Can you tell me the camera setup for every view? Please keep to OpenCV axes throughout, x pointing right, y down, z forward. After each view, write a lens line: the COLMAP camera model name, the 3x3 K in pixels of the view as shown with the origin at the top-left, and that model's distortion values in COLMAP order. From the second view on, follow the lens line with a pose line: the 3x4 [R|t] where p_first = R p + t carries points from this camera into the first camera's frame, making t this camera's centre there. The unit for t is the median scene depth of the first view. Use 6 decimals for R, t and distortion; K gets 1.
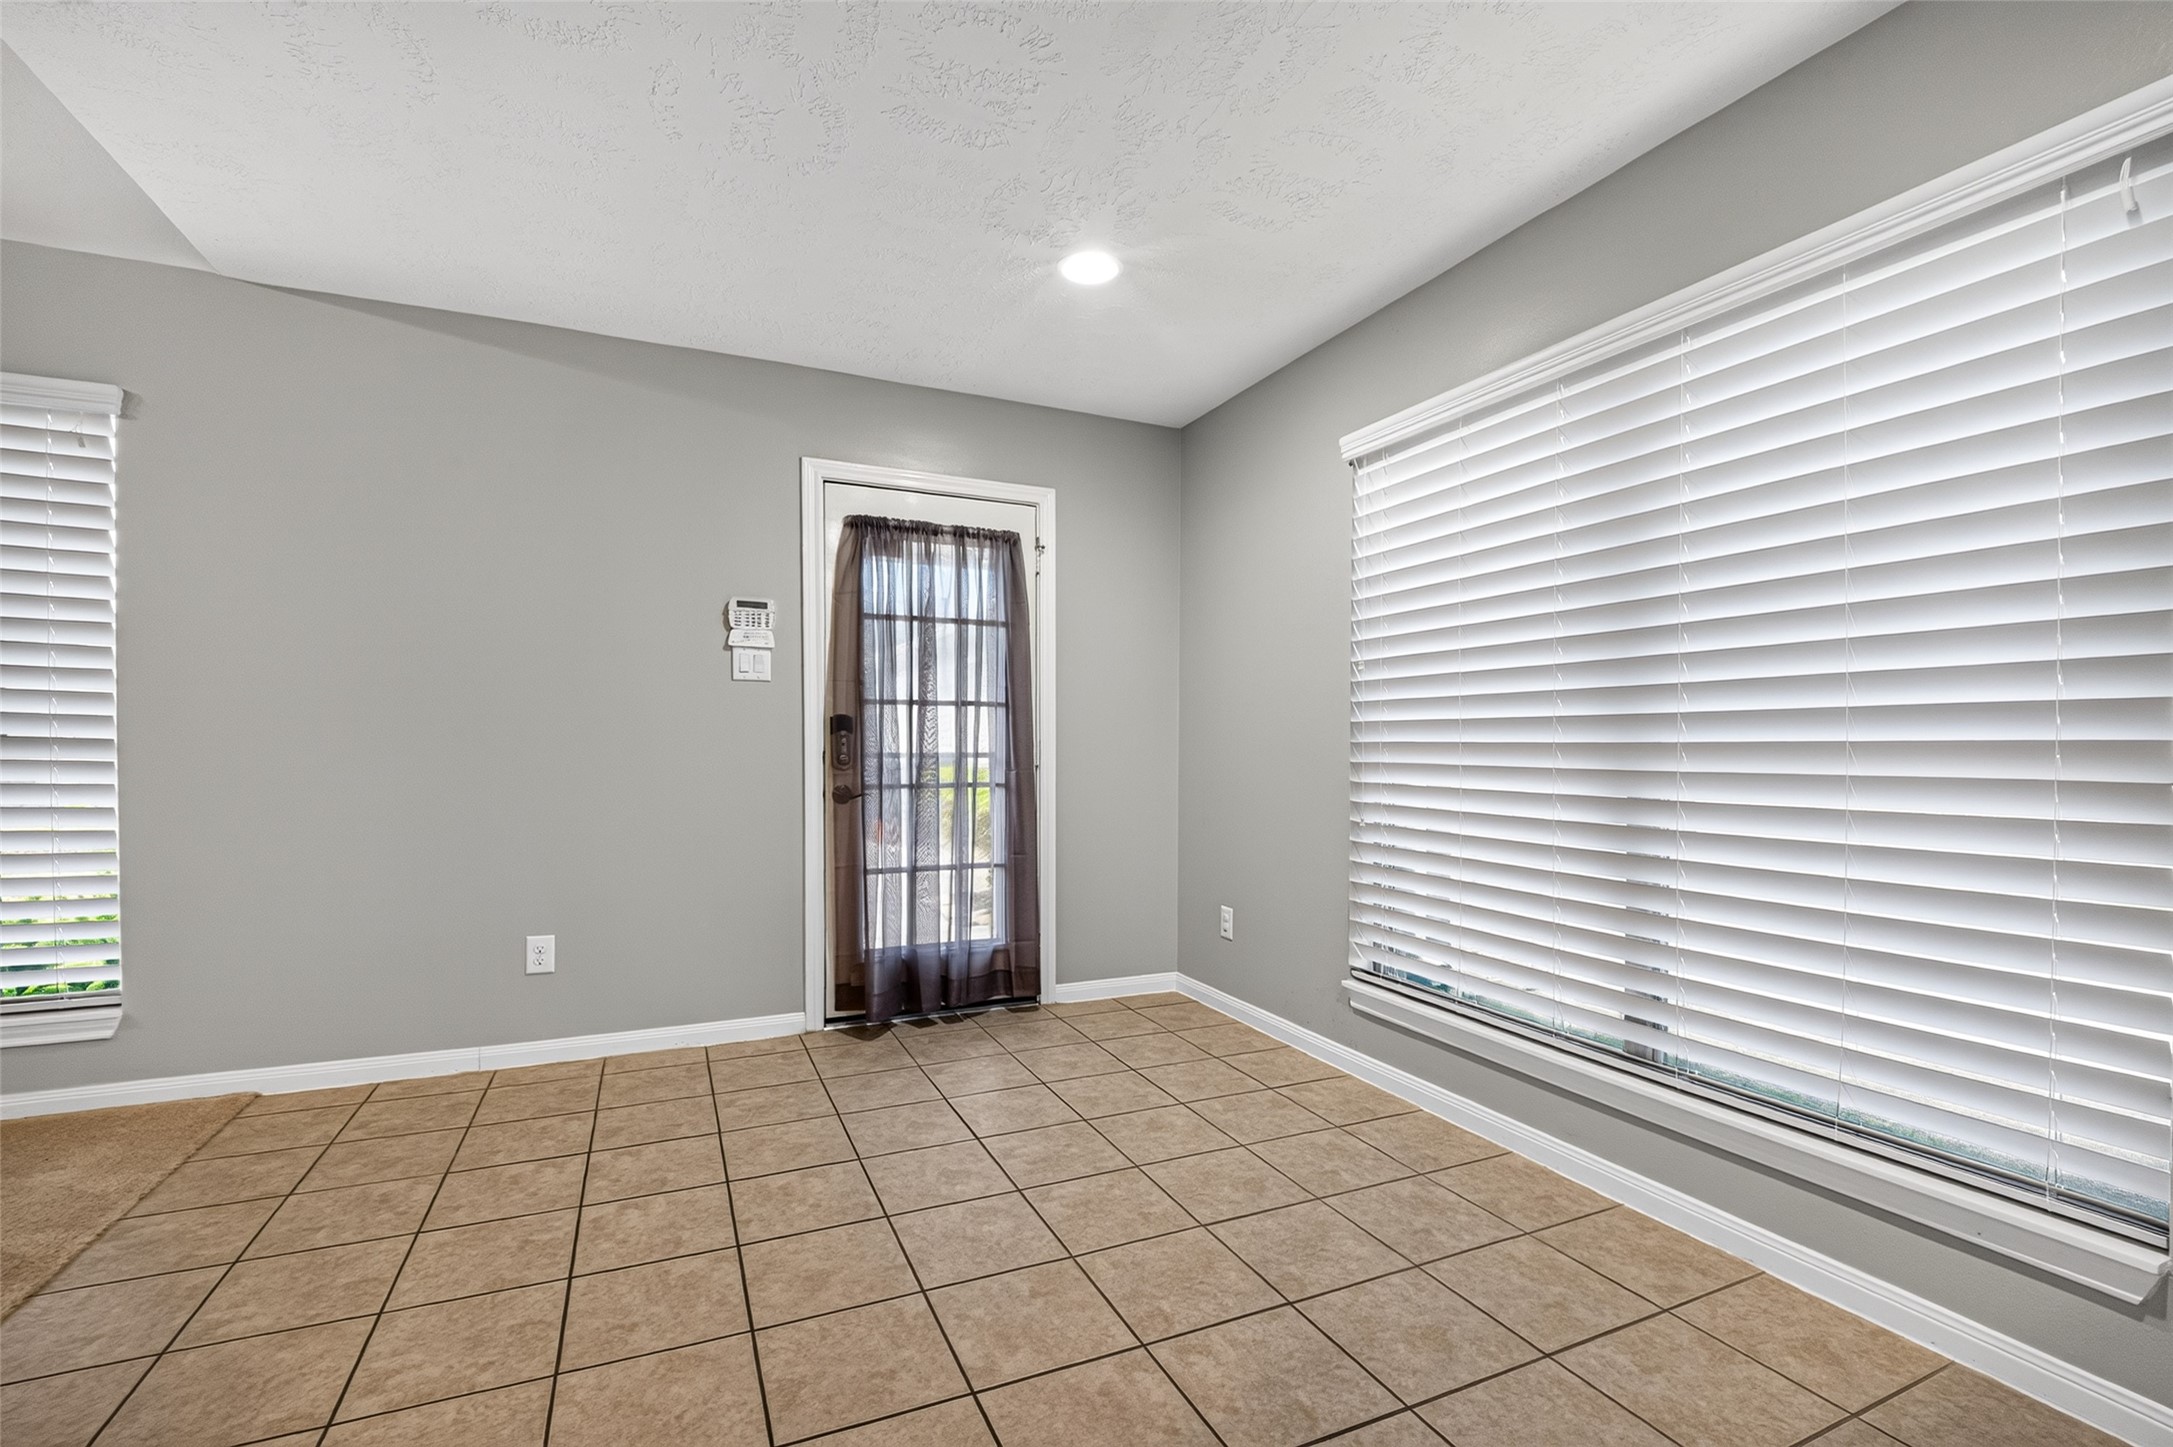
lens RADIAL K [[911.0, 0, 1095.5], [0, 911.0, 743.2], [0, 0, 1]] dist [-0.019976, -0.002744]
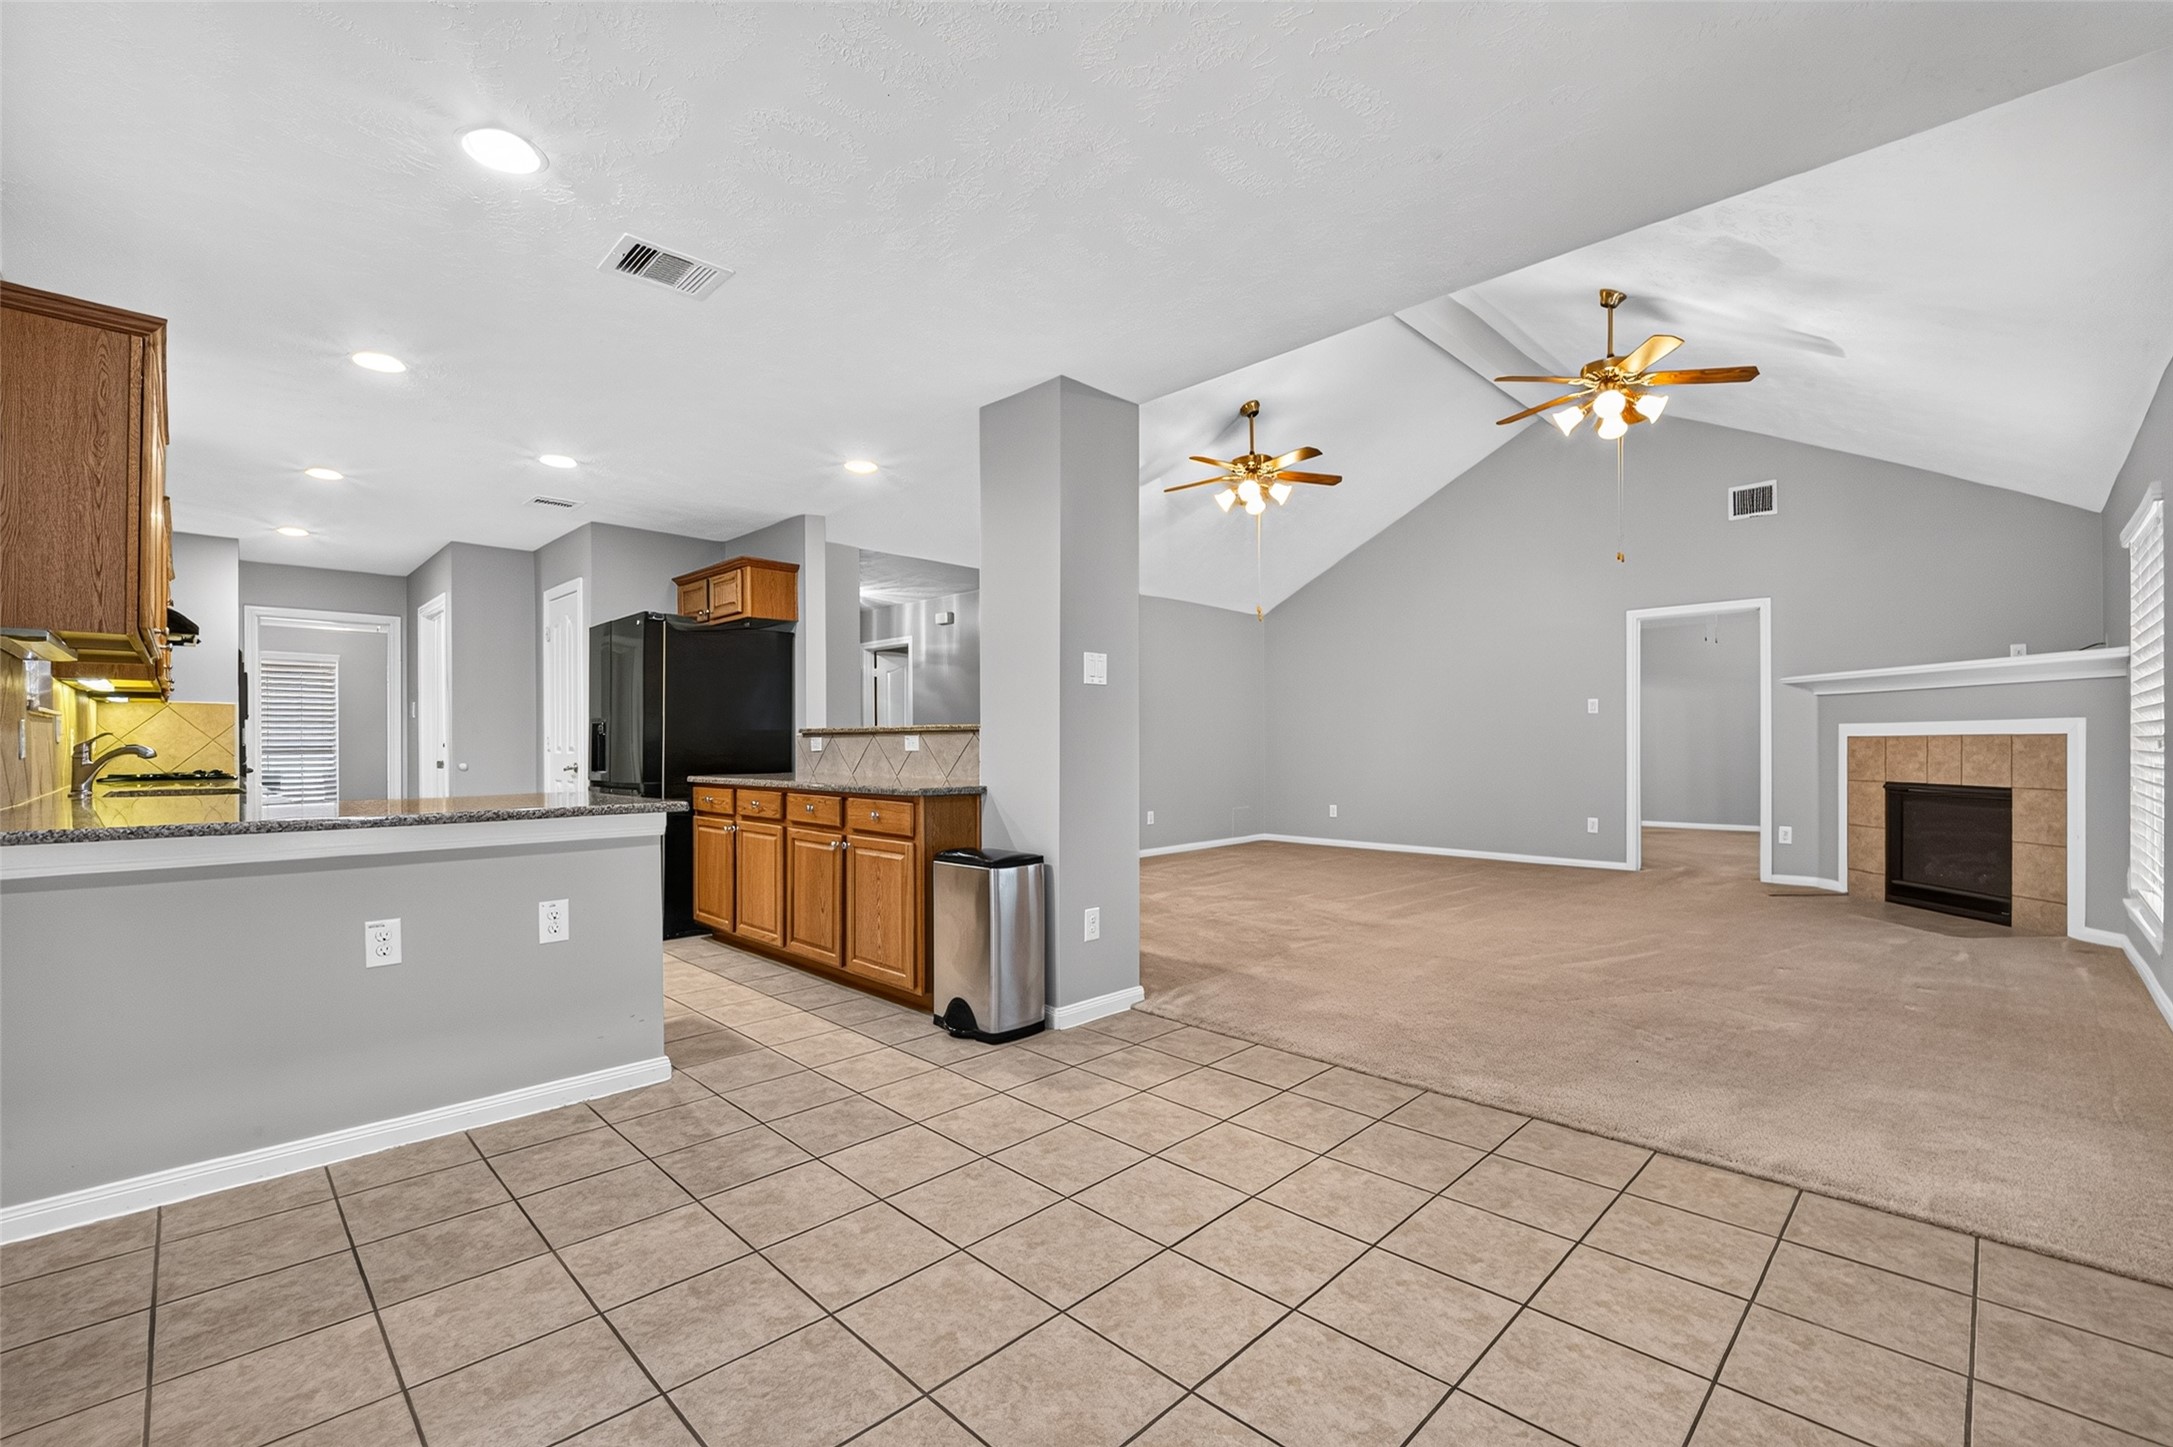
lens RADIAL K [[911.0, 0, 1063.0], [0, 911.0, 727.4], [0, 0, 1]] dist [-0.019976, -0.002744]
pose [[-0.945117, -0.007191, -0.326652, 0.113739], [-0.001369, 0.999836, -0.018050, -0.010738], [0.326728, -0.016612, -0.944972, 1.630417]]
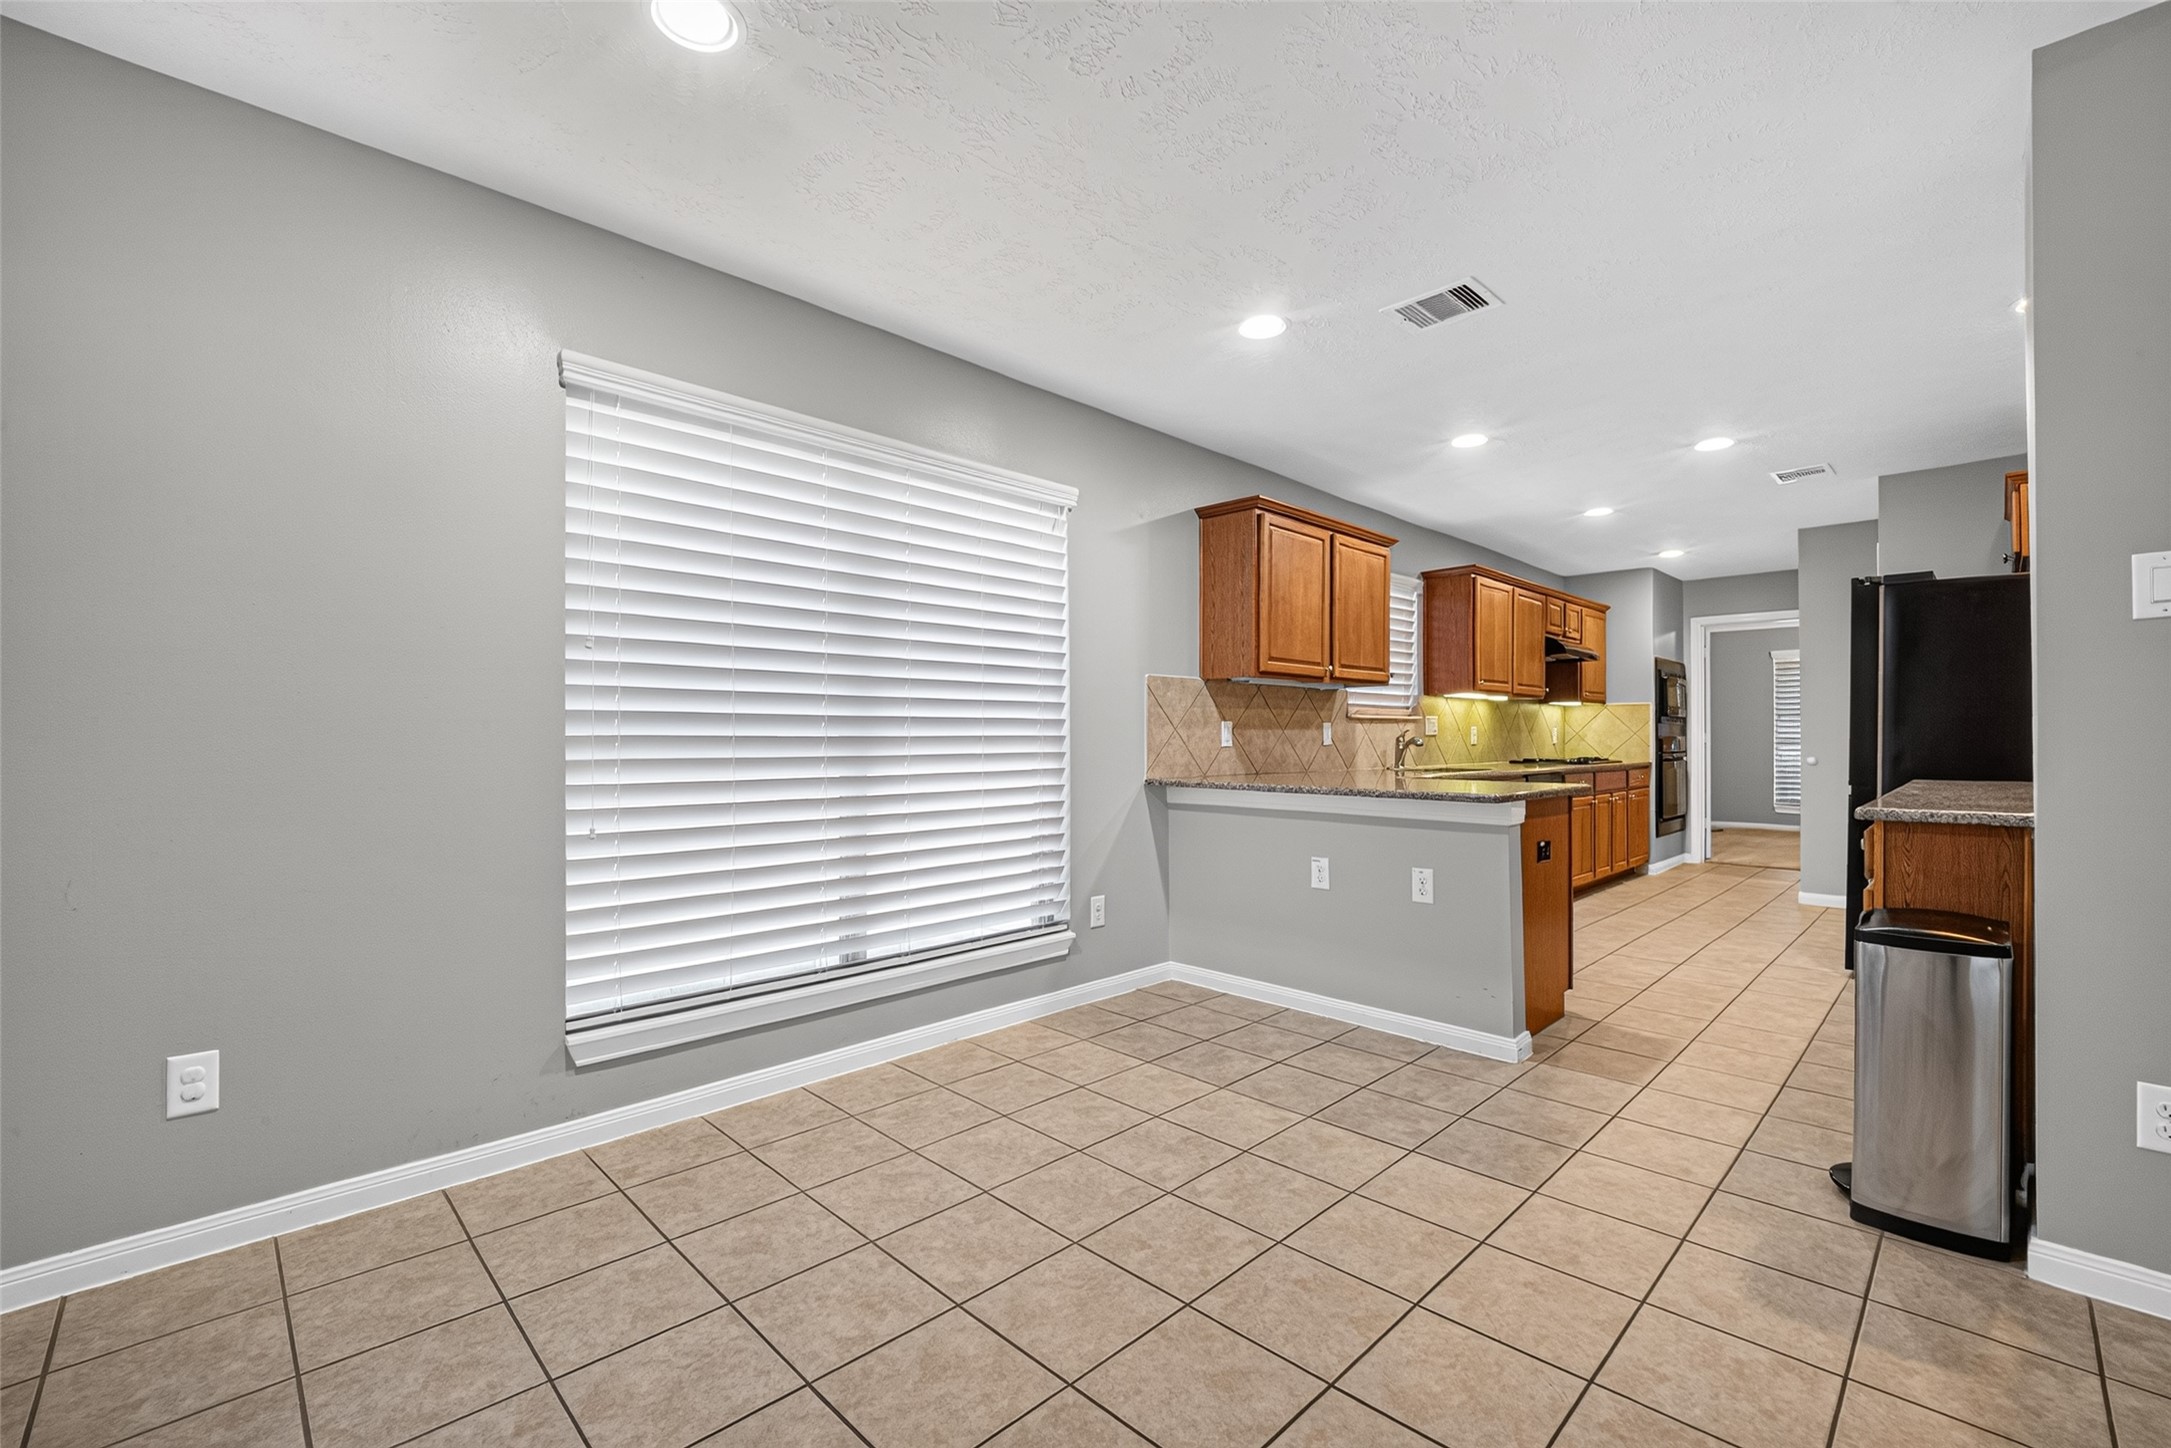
lens RADIAL K [[910.2, 0, 1111.8], [0, 910.2, 751.6], [0, 0, 1]] dist [-0.019976, -0.002744]
pose [[-0.346950, -0.023571, 0.937587, -0.896468], [-0.005125, 0.999717, 0.023237, -0.015338], [-0.937870, 0.003257, -0.346972, 1.188954]]
